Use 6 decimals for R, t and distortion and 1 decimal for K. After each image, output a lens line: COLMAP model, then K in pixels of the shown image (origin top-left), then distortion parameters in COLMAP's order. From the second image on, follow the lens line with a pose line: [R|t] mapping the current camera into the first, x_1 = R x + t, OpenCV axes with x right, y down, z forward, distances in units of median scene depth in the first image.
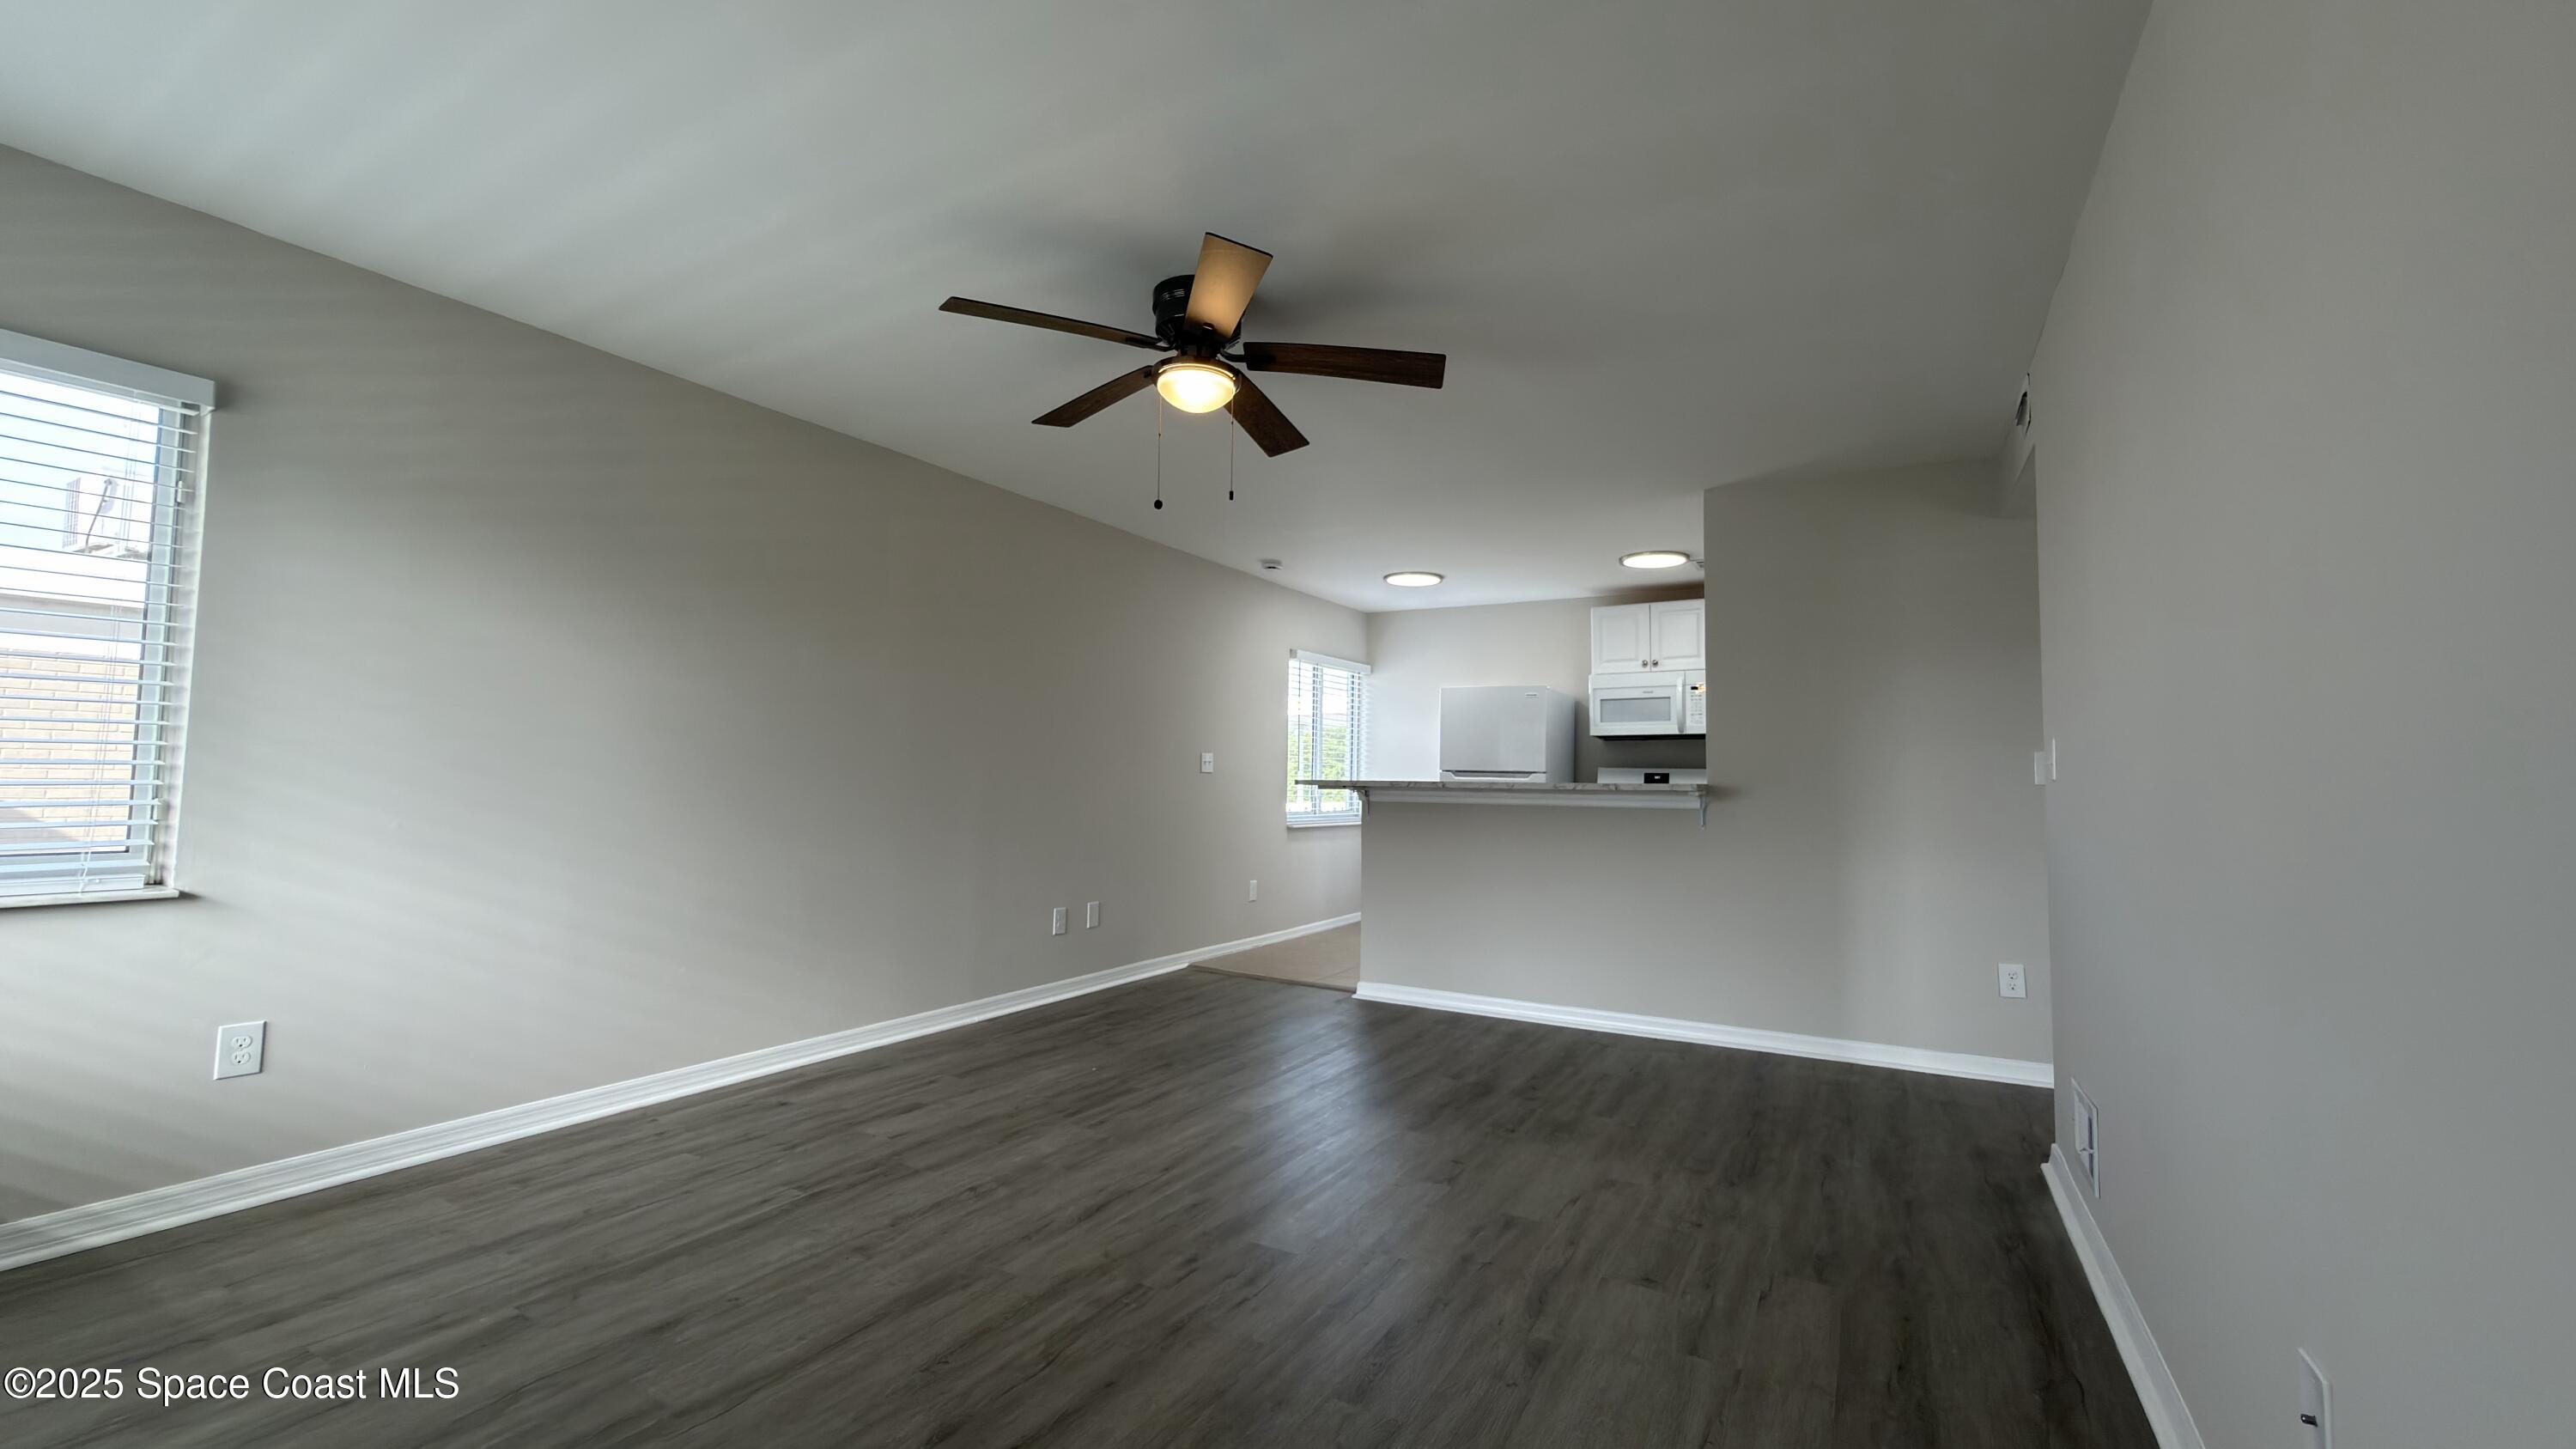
lens RADIAL K [[1025.8, 0, 1288.0], [0, 1025.8, 724.5], [0, 0, 1]] dist [0.001594, 0.000324]
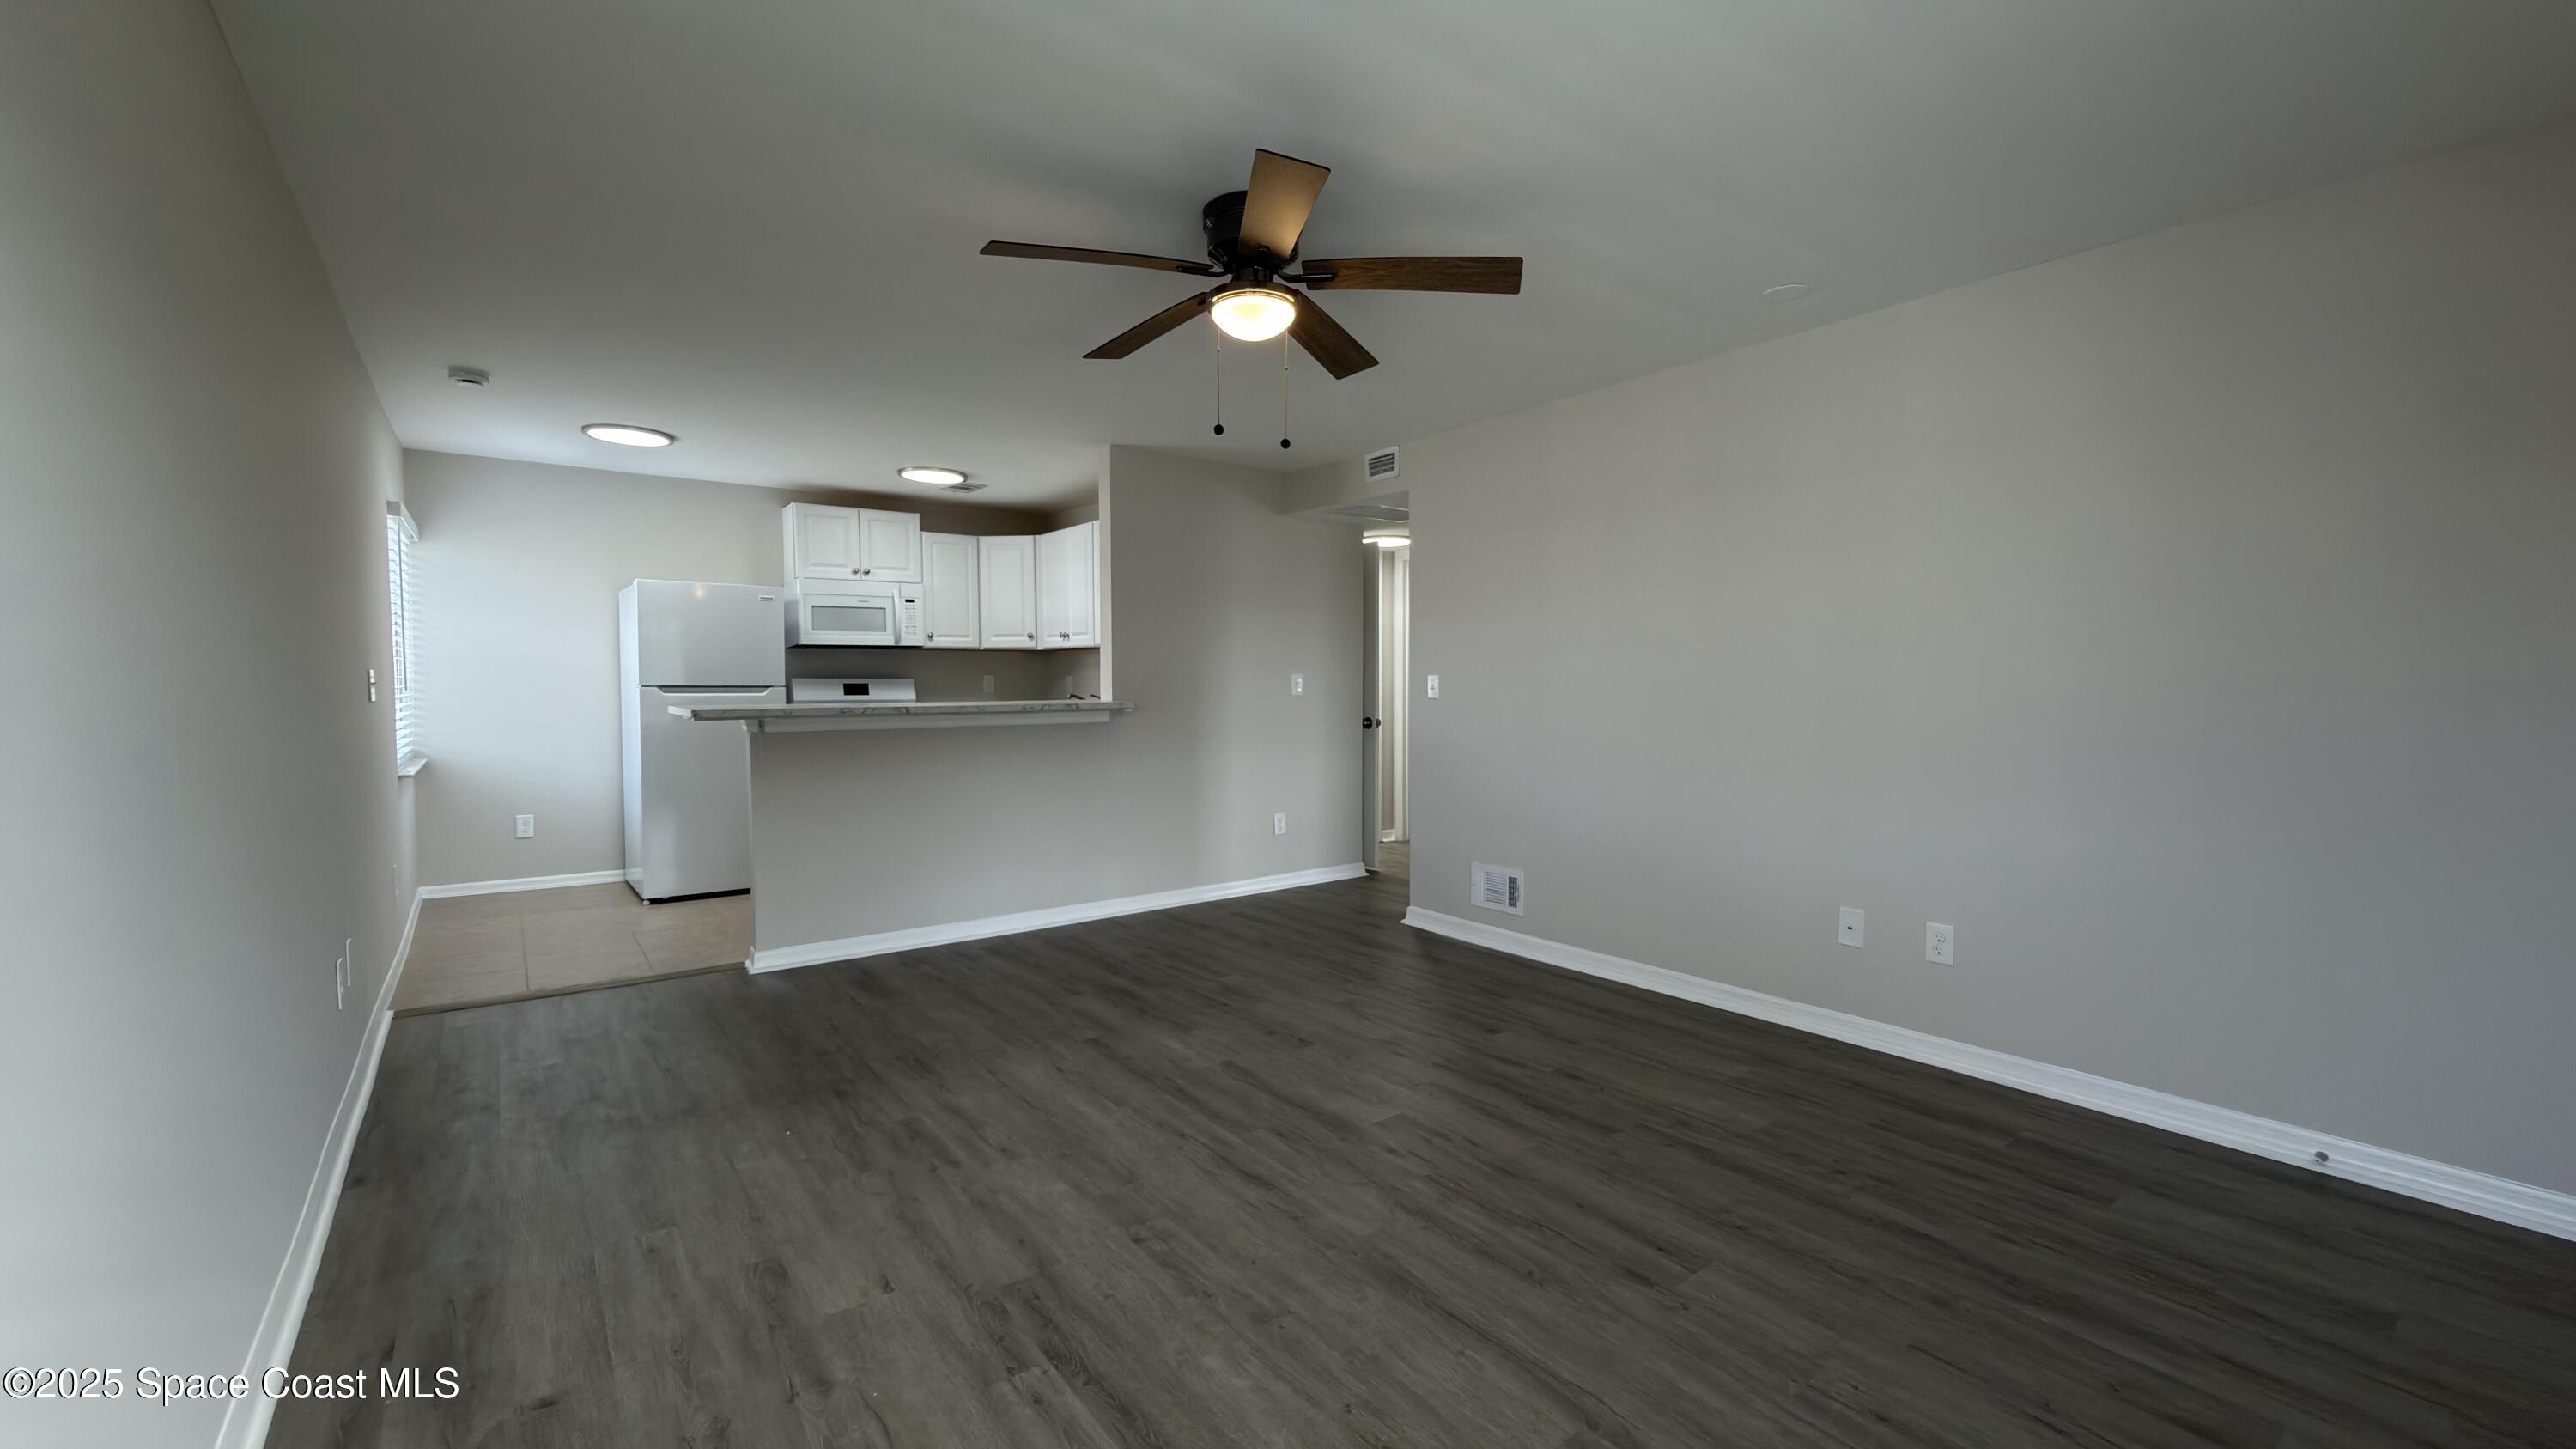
lens RADIAL K [[1025.8, 0, 1288.0], [0, 1025.8, 724.5], [0, 0, 1]] dist [0.001594, 0.000324]
pose [[0.381116, -0.057491, 0.922738, -0.914377], [-0.046946, 0.995574, 0.081419, -0.030388], [-0.923335, -0.074349, 0.376730, 0.557882]]
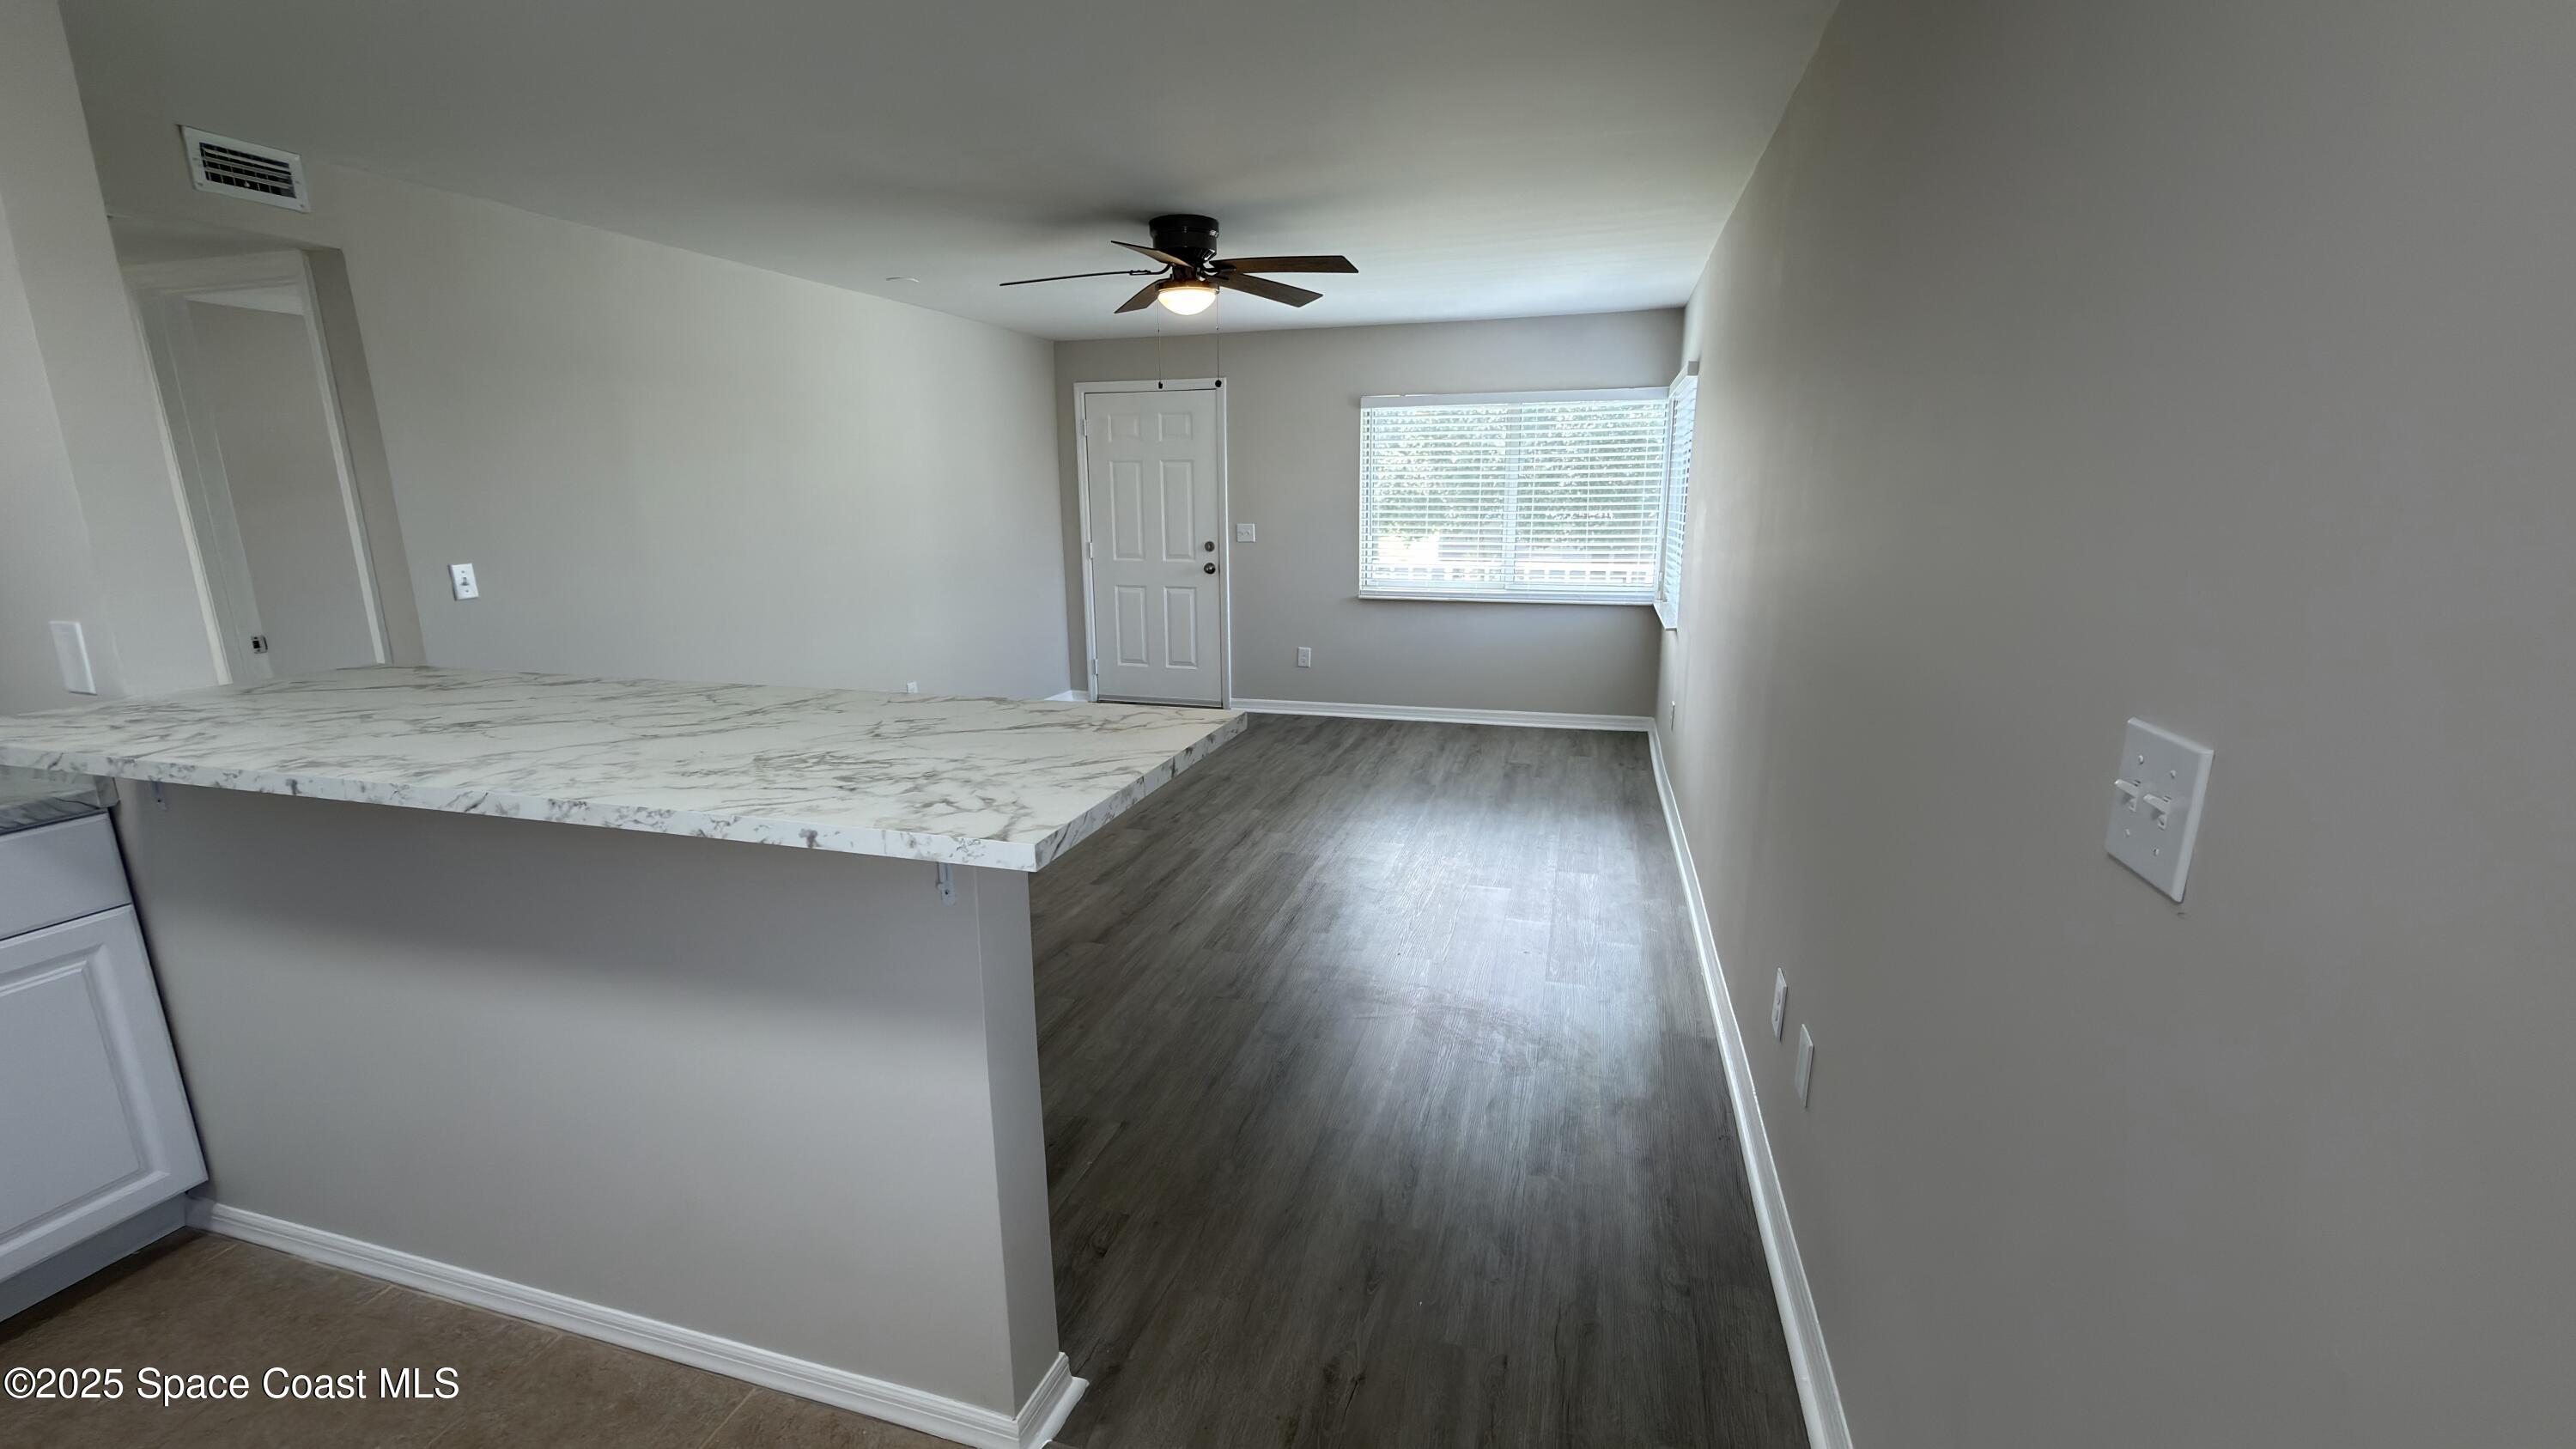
lens RADIAL K [[1025.8, 0, 1288.0], [0, 1025.8, 724.5], [0, 0, 1]] dist [0.001594, 0.000324]
pose [[-0.972149, 0.045925, -0.229820, 0.109970], [0.008256, 0.986714, 0.162254, 0.012755], [0.234218, 0.155838, -0.959613, 2.294386]]
